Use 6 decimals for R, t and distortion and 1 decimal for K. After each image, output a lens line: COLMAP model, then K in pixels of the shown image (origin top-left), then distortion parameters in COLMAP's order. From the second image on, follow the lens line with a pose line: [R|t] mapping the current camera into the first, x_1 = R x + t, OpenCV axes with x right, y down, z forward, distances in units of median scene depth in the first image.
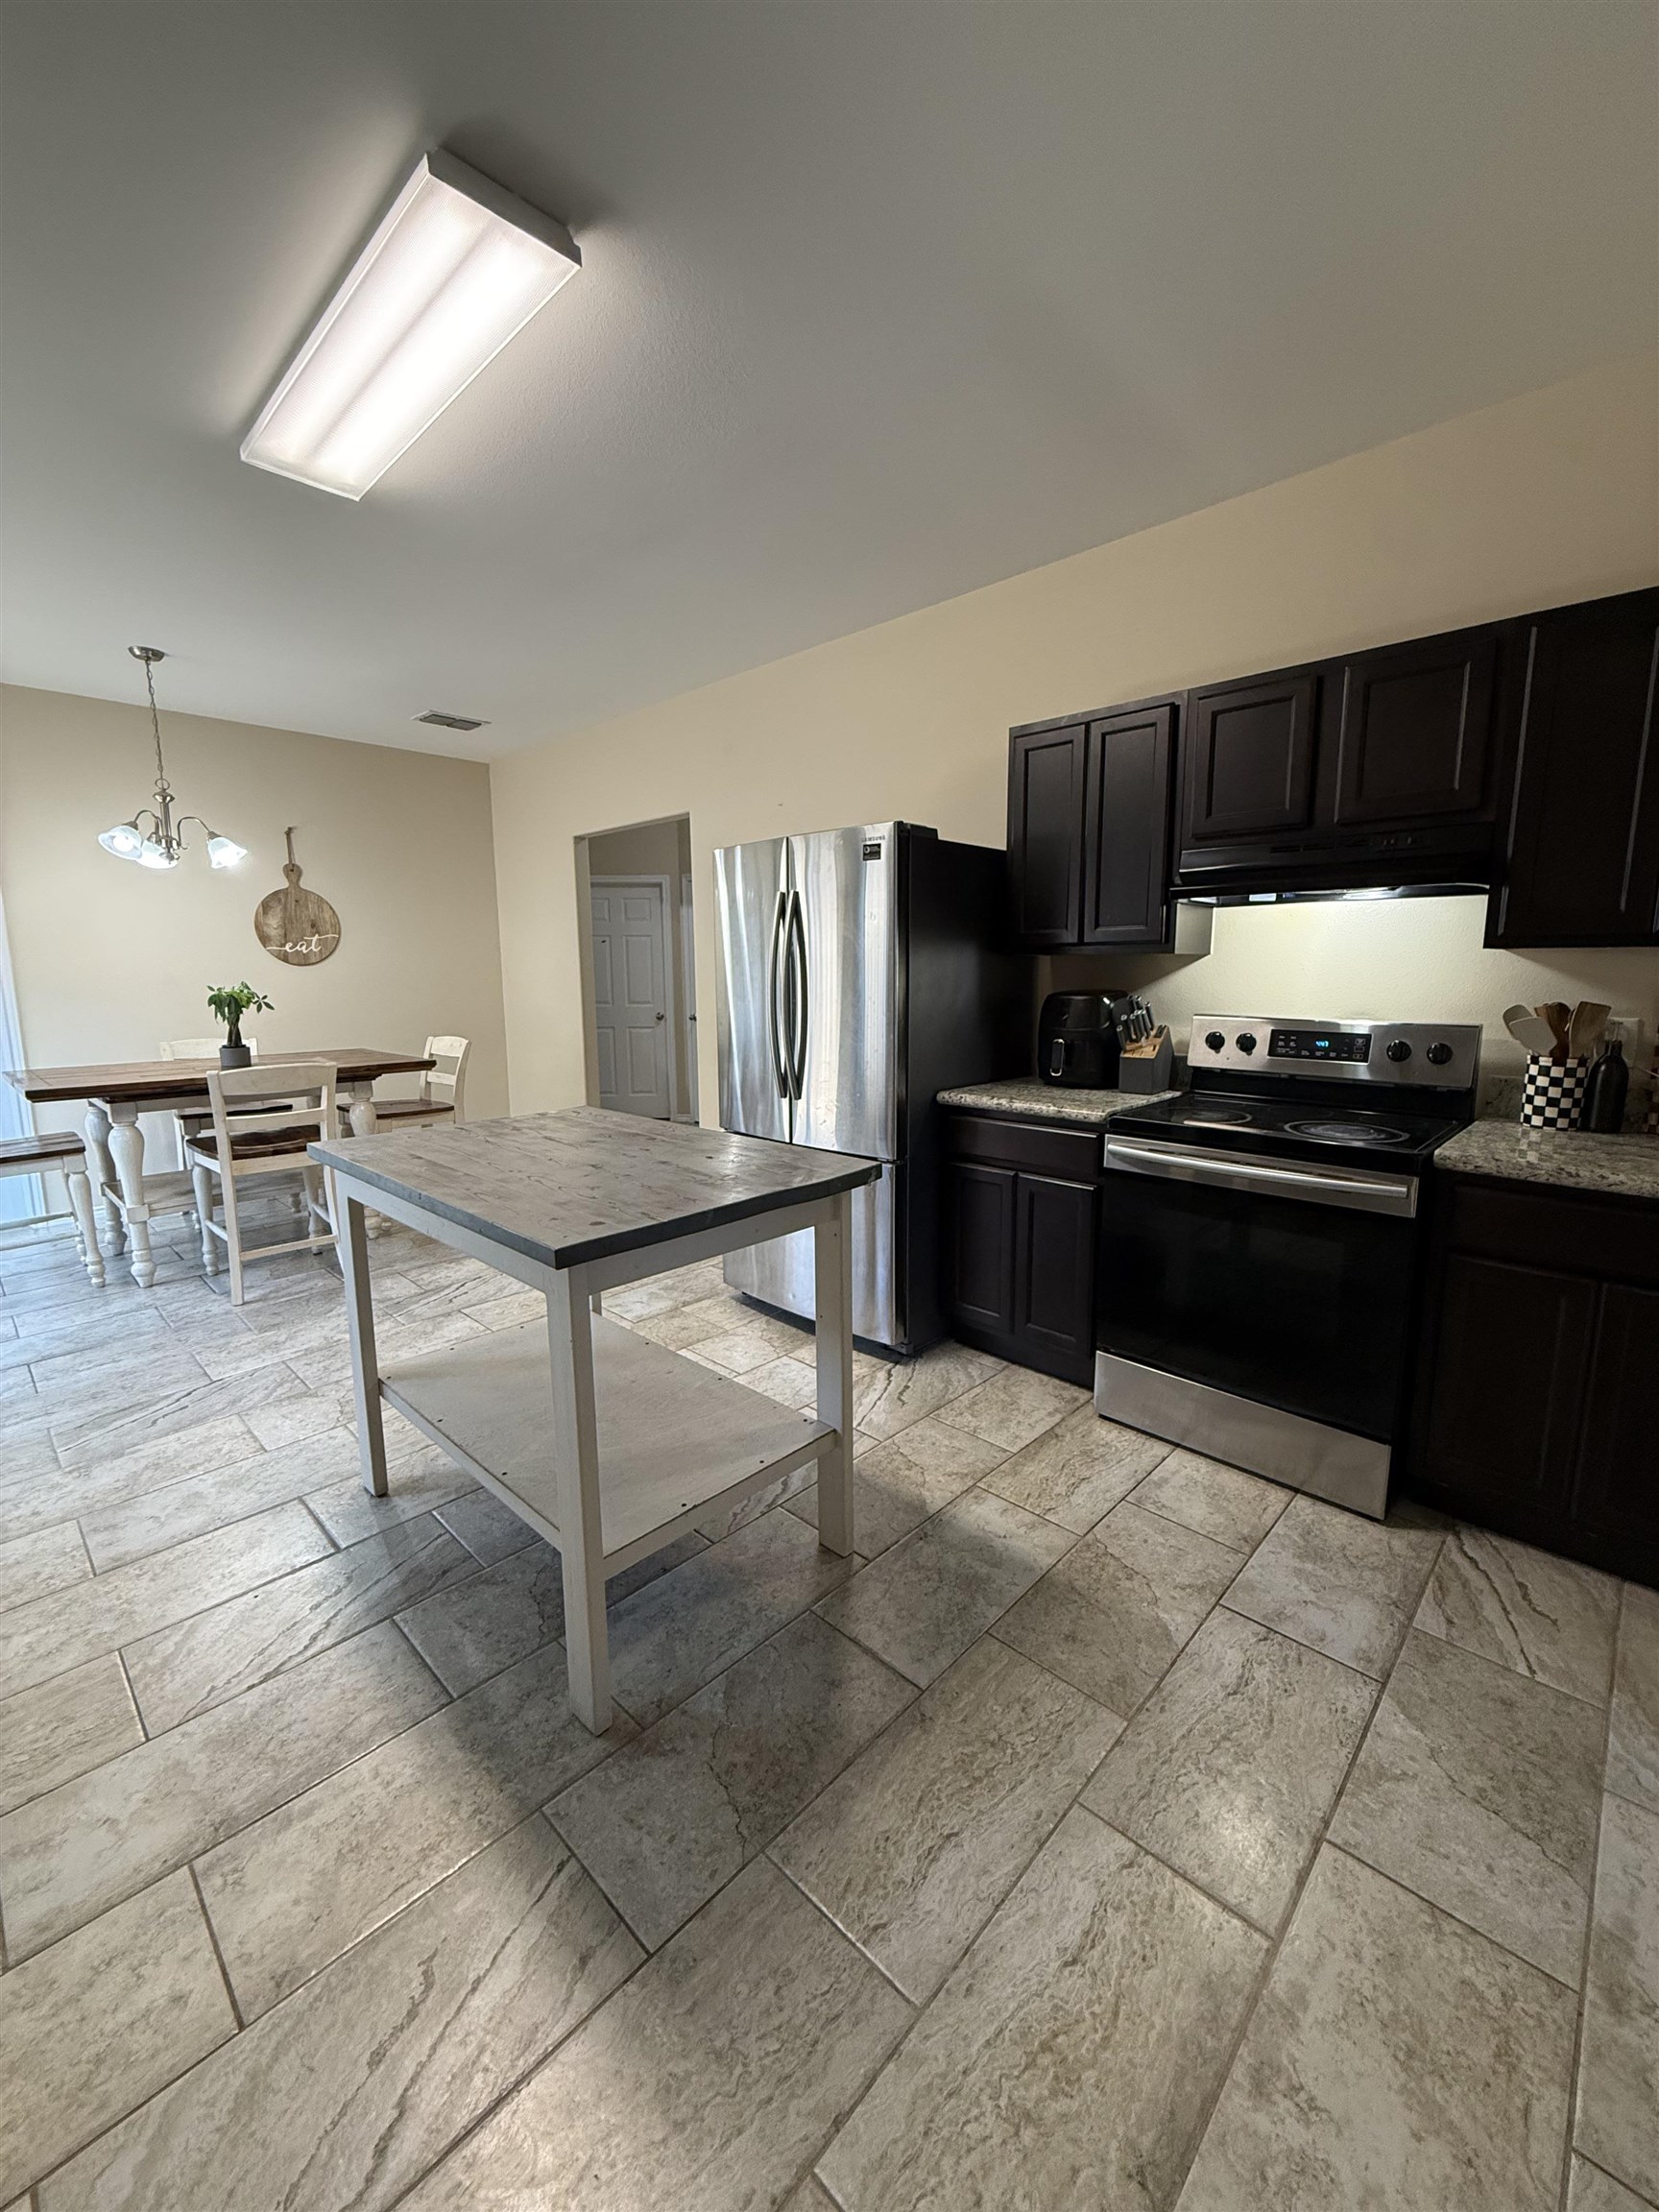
lens RADIAL K [[875.7, 0, 833.0], [0, 875.7, 1104.6], [0, 0, 1]] dist [-0.002129, -0.000074]
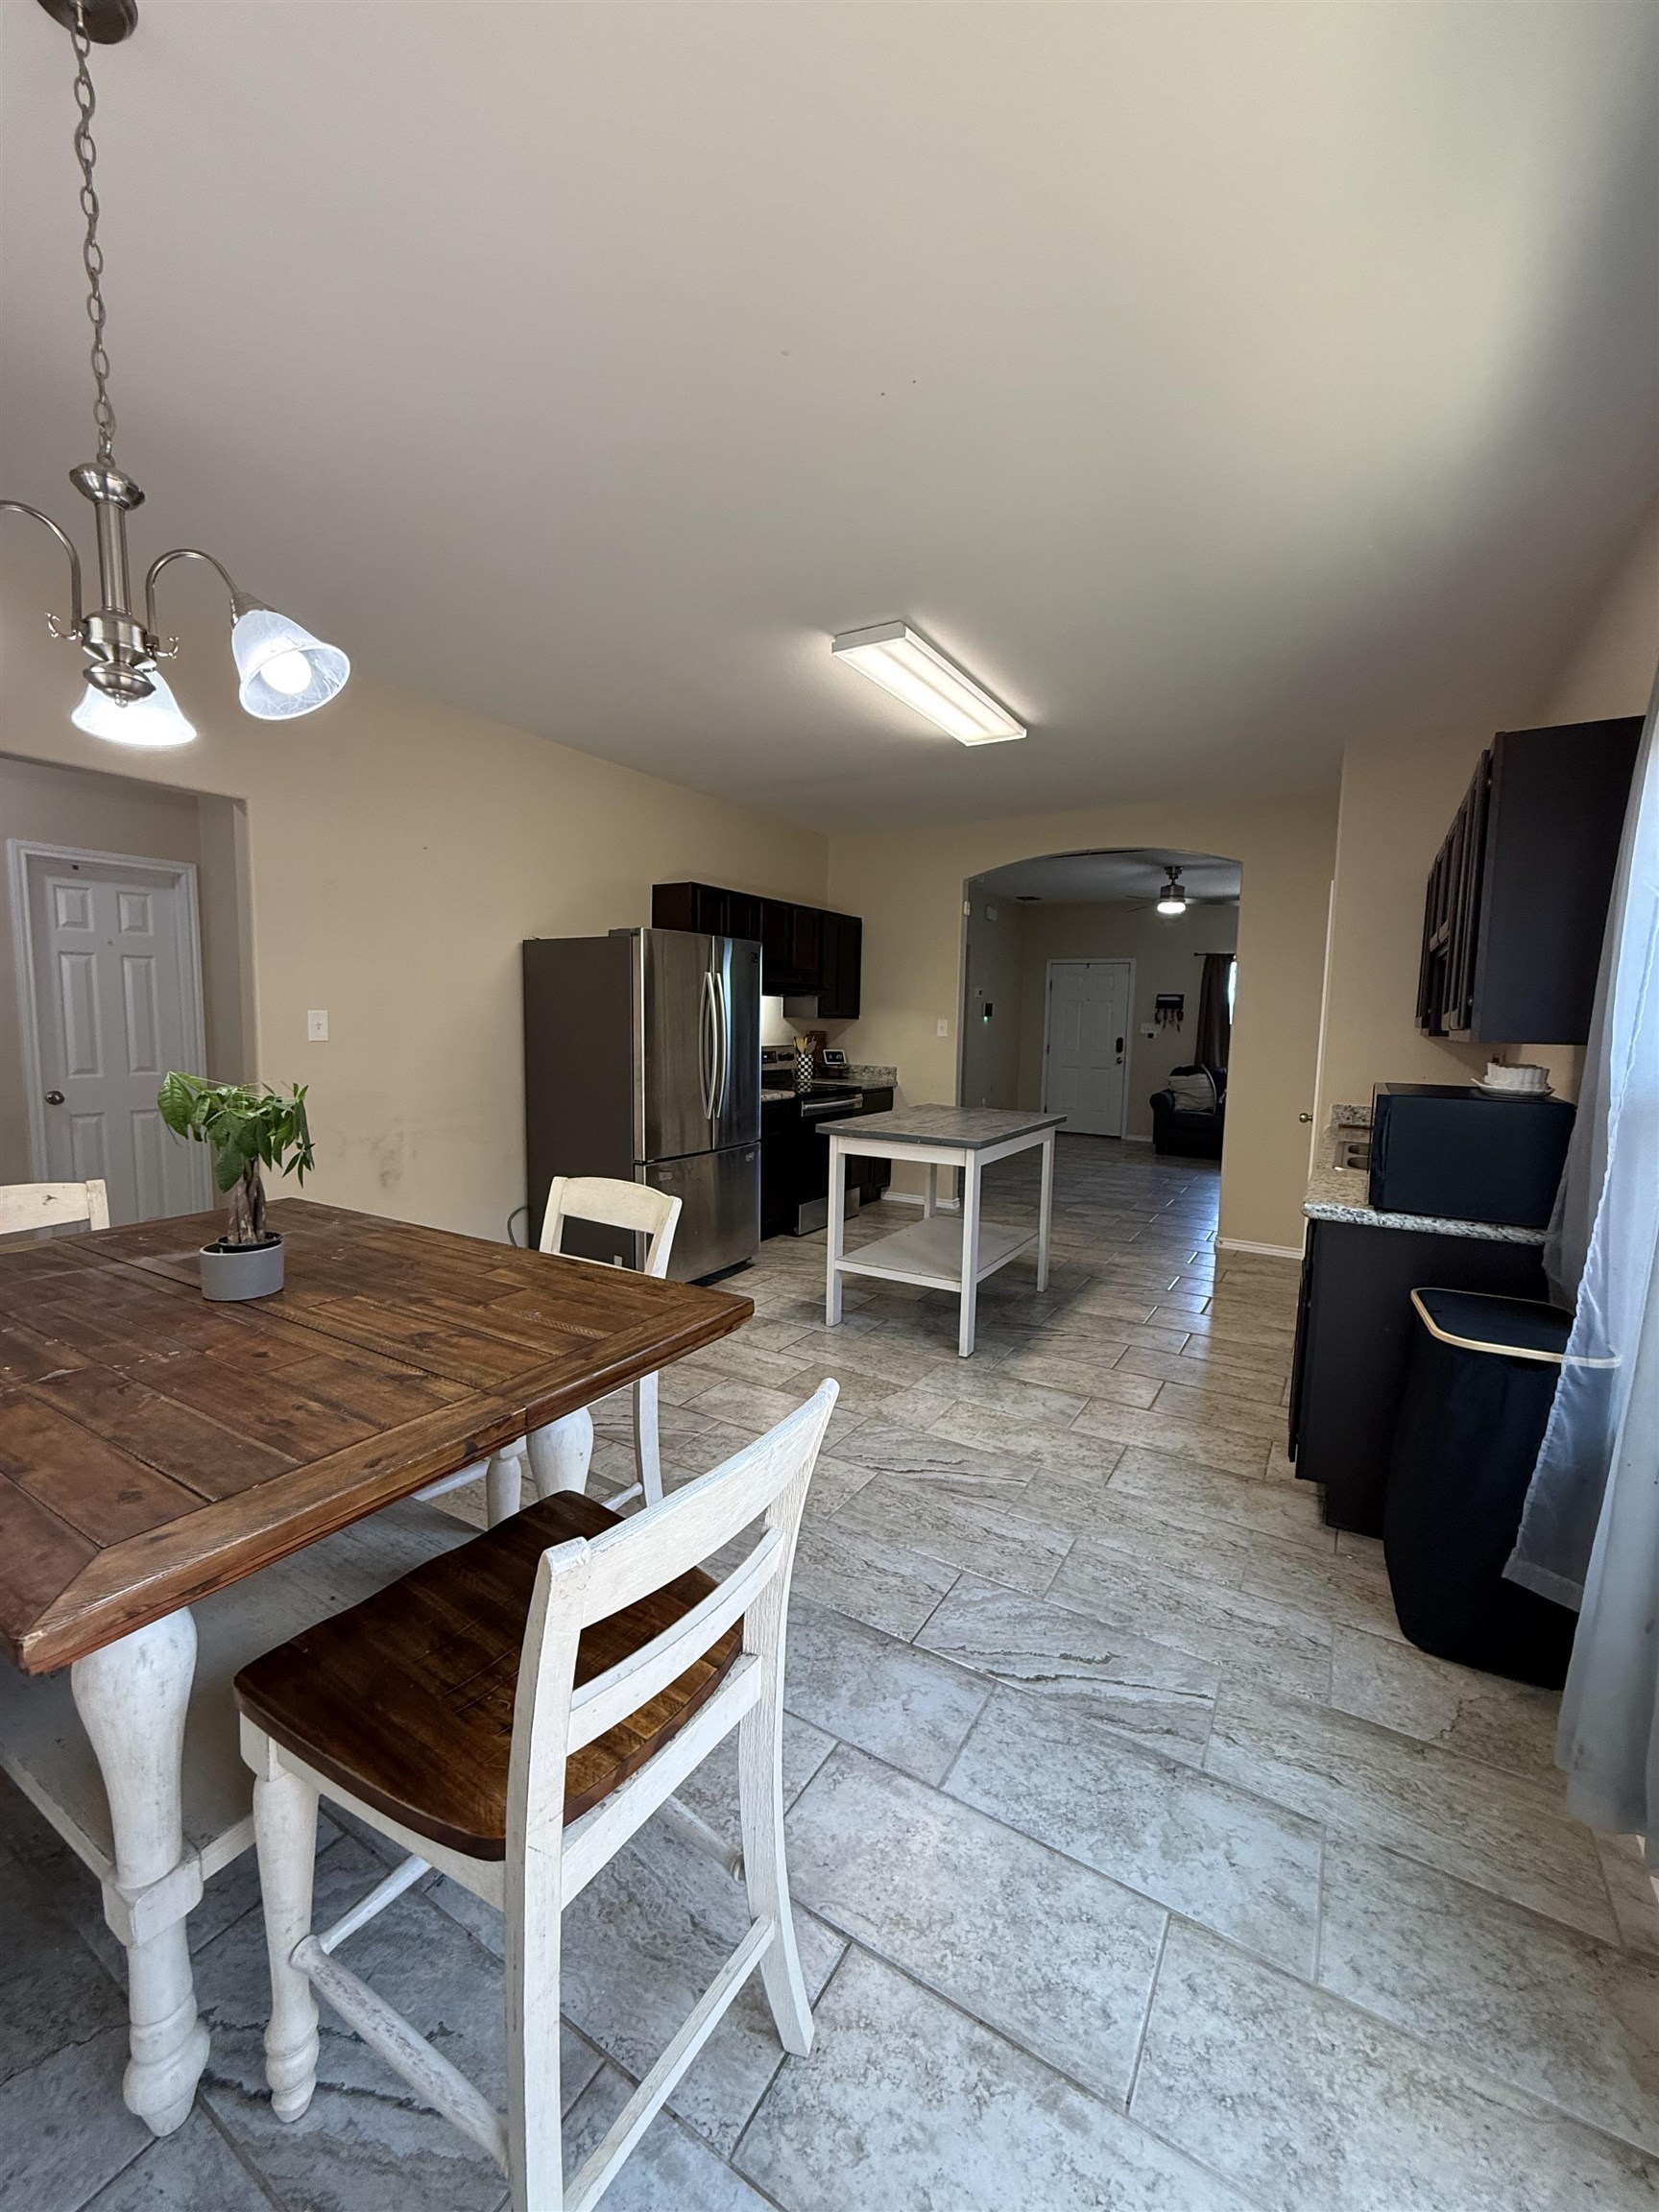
lens RADIAL K [[875.7, 0, 833.0], [0, 875.7, 1104.6], [0, 0, 1]] dist [-0.002129, -0.000074]
pose [[-0.214995, -0.099775, 0.971505, -1.754958], [0.131465, 0.982757, 0.130024, -0.224143], [-0.967726, 0.155673, -0.198171, 1.309059]]
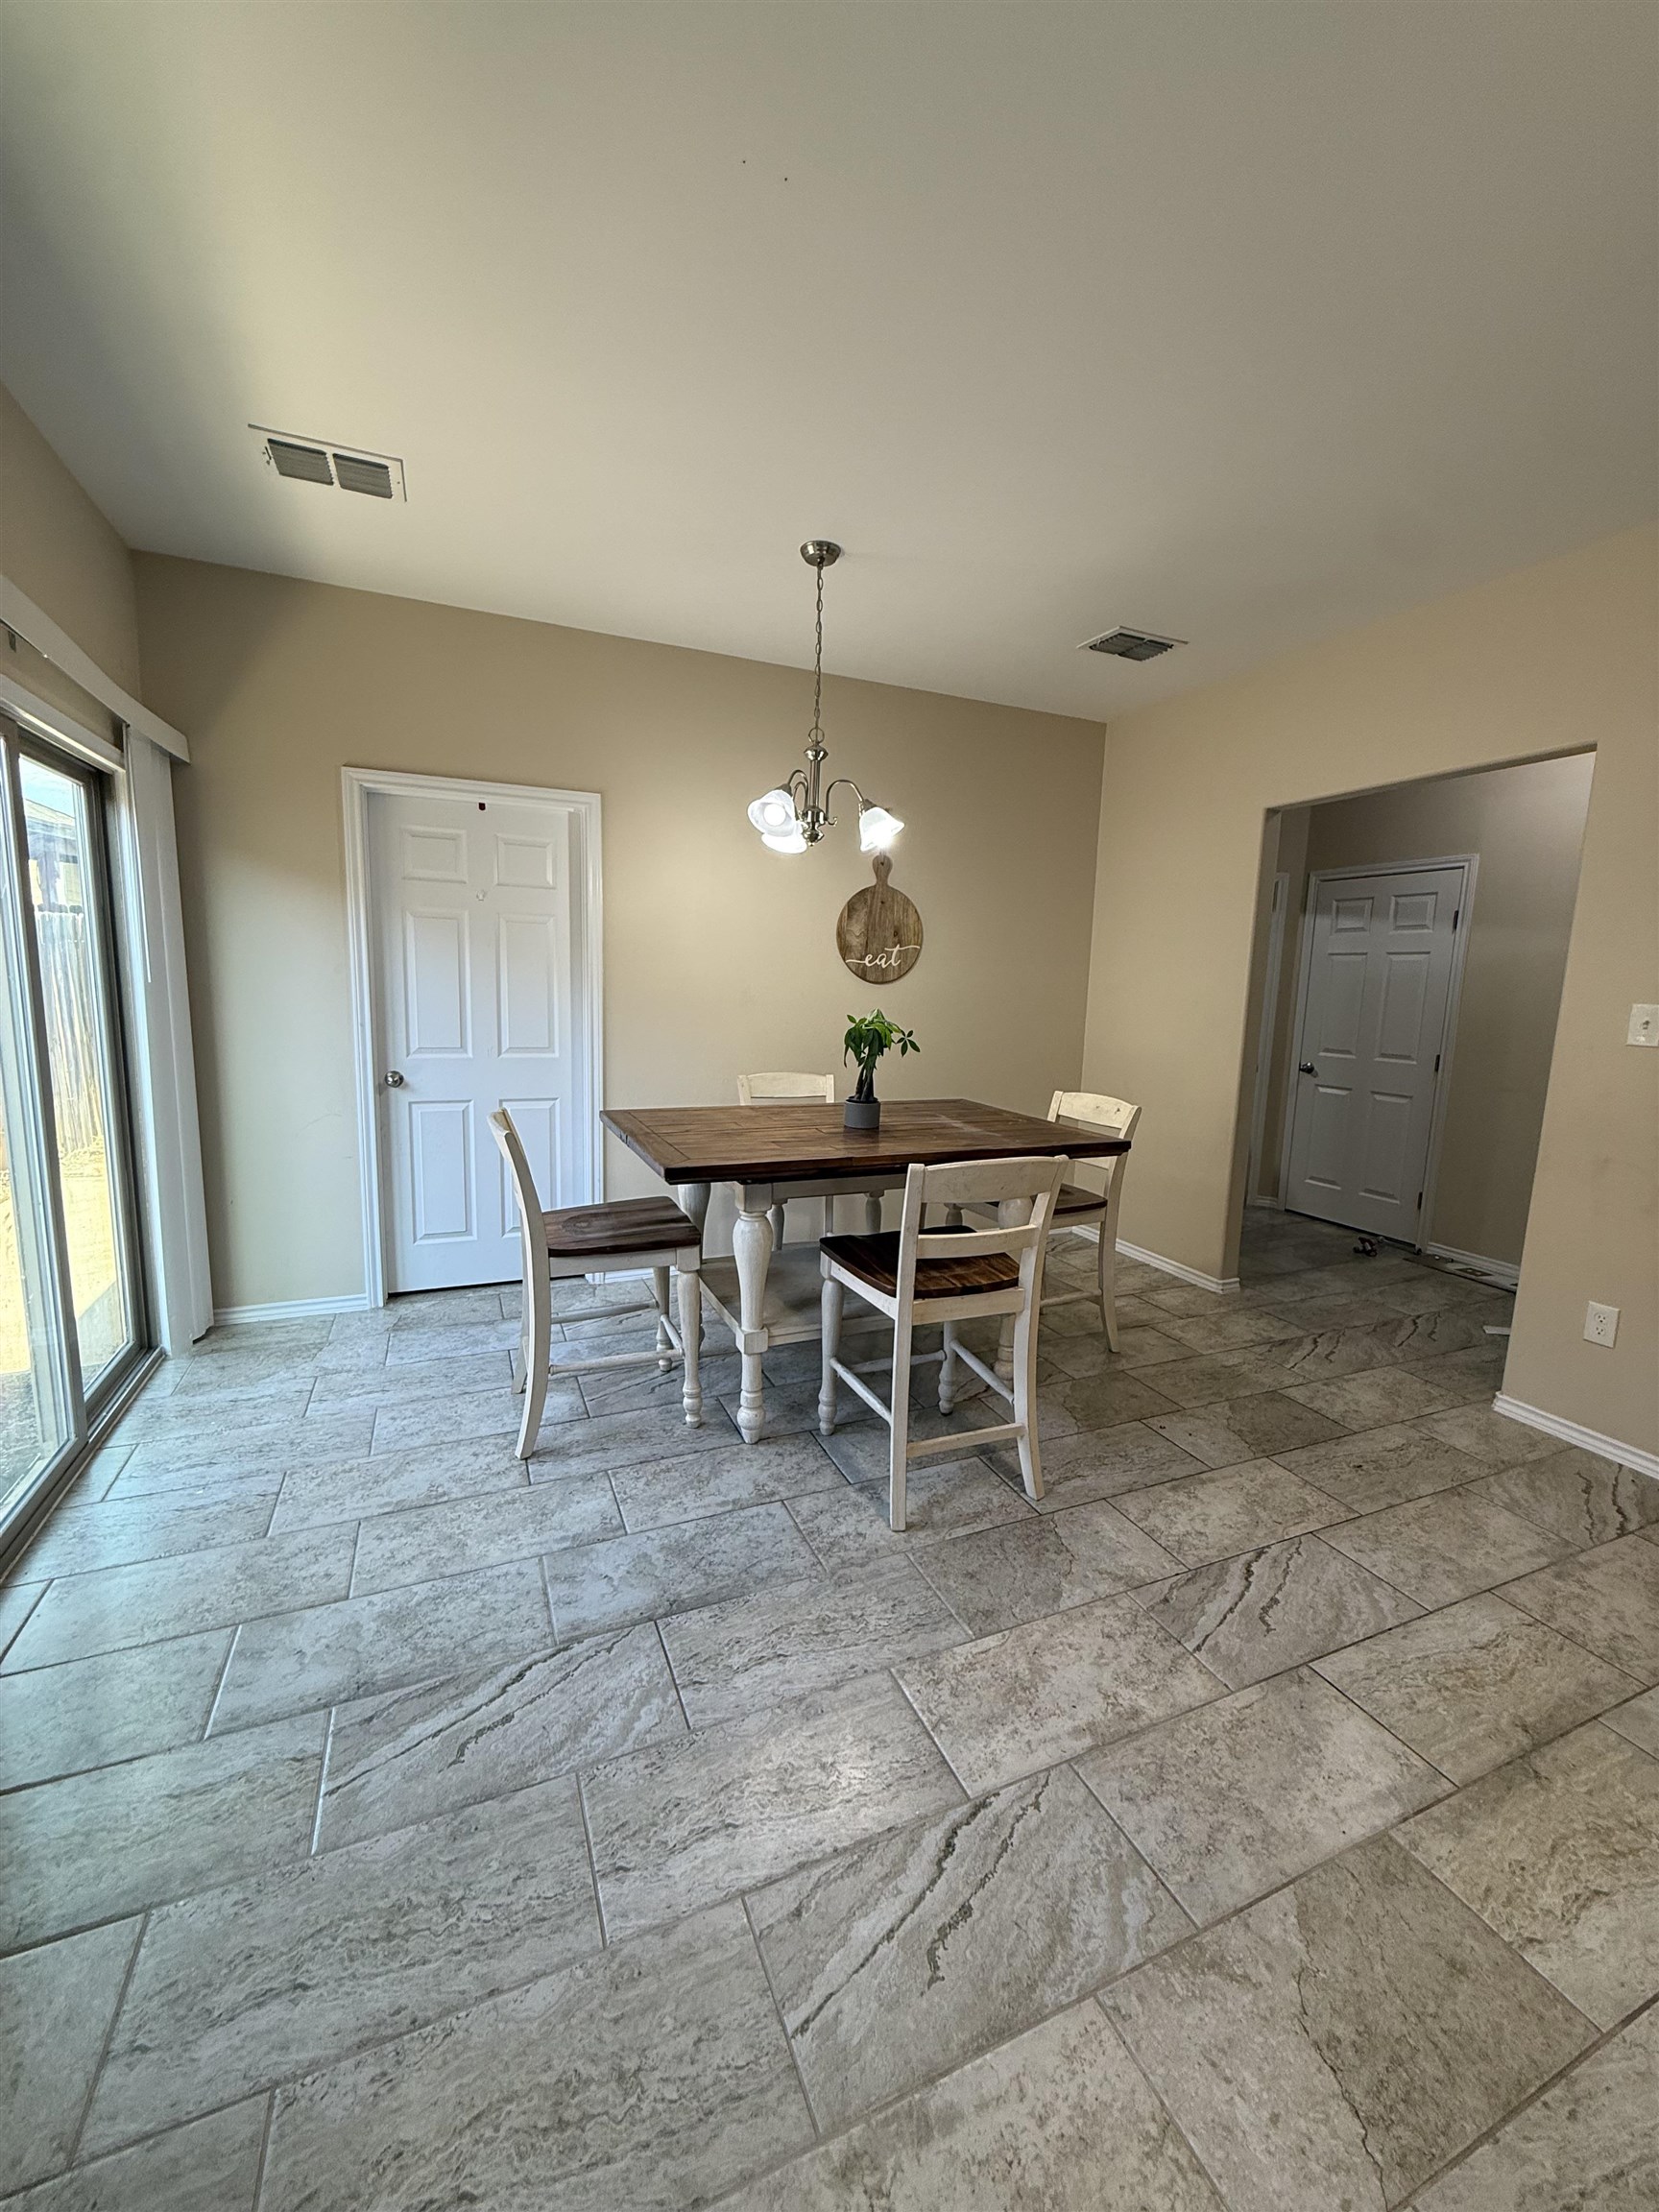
lens RADIAL K [[875.7, 0, 833.0], [0, 875.7, 1104.6], [0, 0, 1]] dist [-0.002129, -0.000074]
pose [[0.920688, 0.086829, -0.380518, -0.694866], [-0.092922, 0.995671, 0.002368, -0.099551], [0.379076, 0.033178, 0.924770, 0.529437]]
